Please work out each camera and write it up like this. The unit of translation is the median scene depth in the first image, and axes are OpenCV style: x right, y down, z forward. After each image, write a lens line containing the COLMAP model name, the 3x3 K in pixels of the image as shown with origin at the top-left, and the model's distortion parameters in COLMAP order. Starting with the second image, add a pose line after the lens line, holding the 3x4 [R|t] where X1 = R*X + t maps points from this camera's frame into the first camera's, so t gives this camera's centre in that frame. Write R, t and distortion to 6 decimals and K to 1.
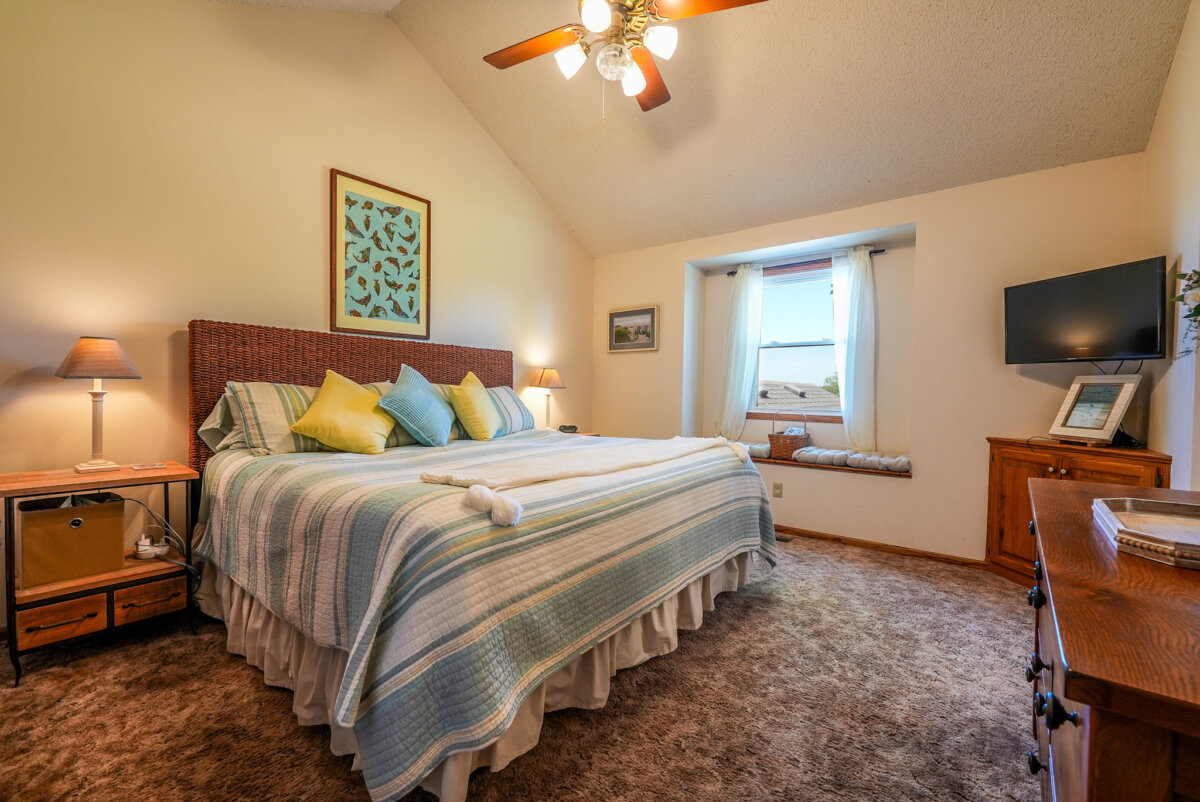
lens RADIAL K [[490.2, 0, 600.0], [0, 490.2, 401.0], [0, 0, 1]] dist [-0.004435, -0.003414]
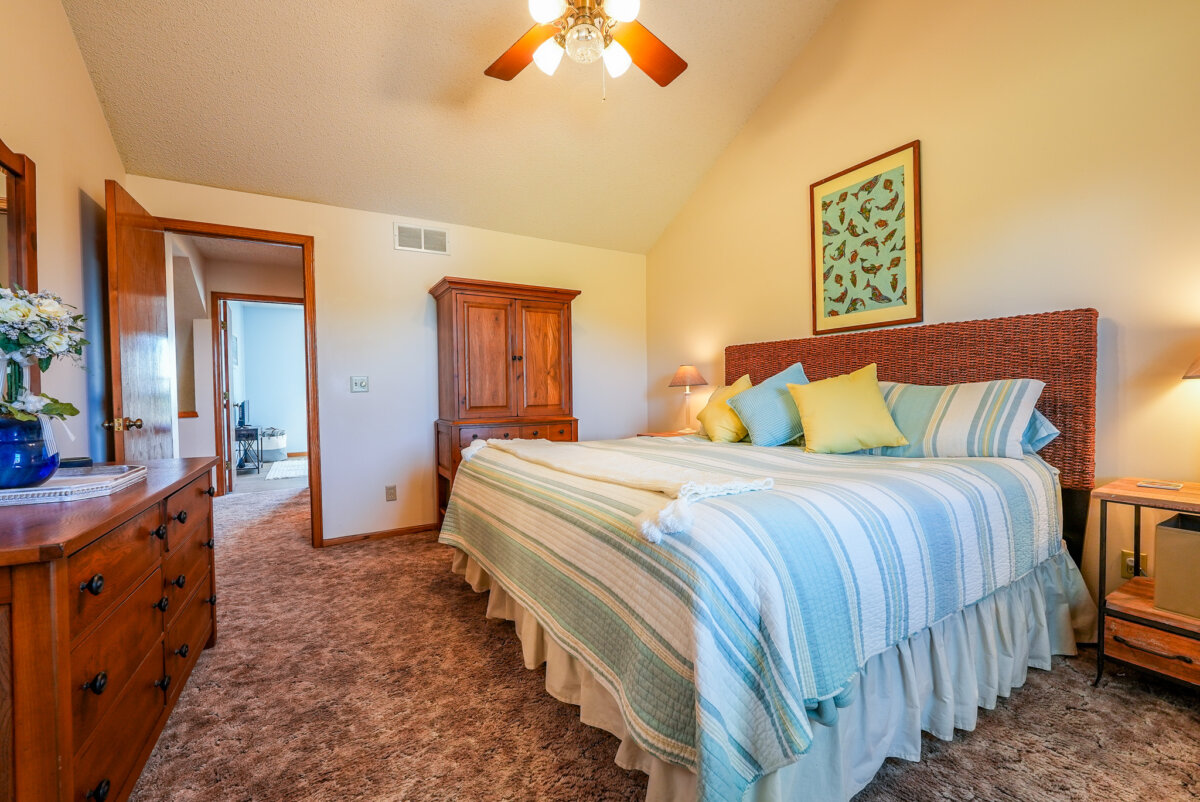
lens RADIAL K [[490.2, 0, 600.0], [0, 490.2, 401.0], [0, 0, 1]] dist [-0.004435, -0.003414]
pose [[-0.357571, 0.012928, -0.933796, 0.588709], [-0.010792, 0.999780, 0.017974, -0.011630], [0.933824, 0.016504, -0.357353, 0.886366]]
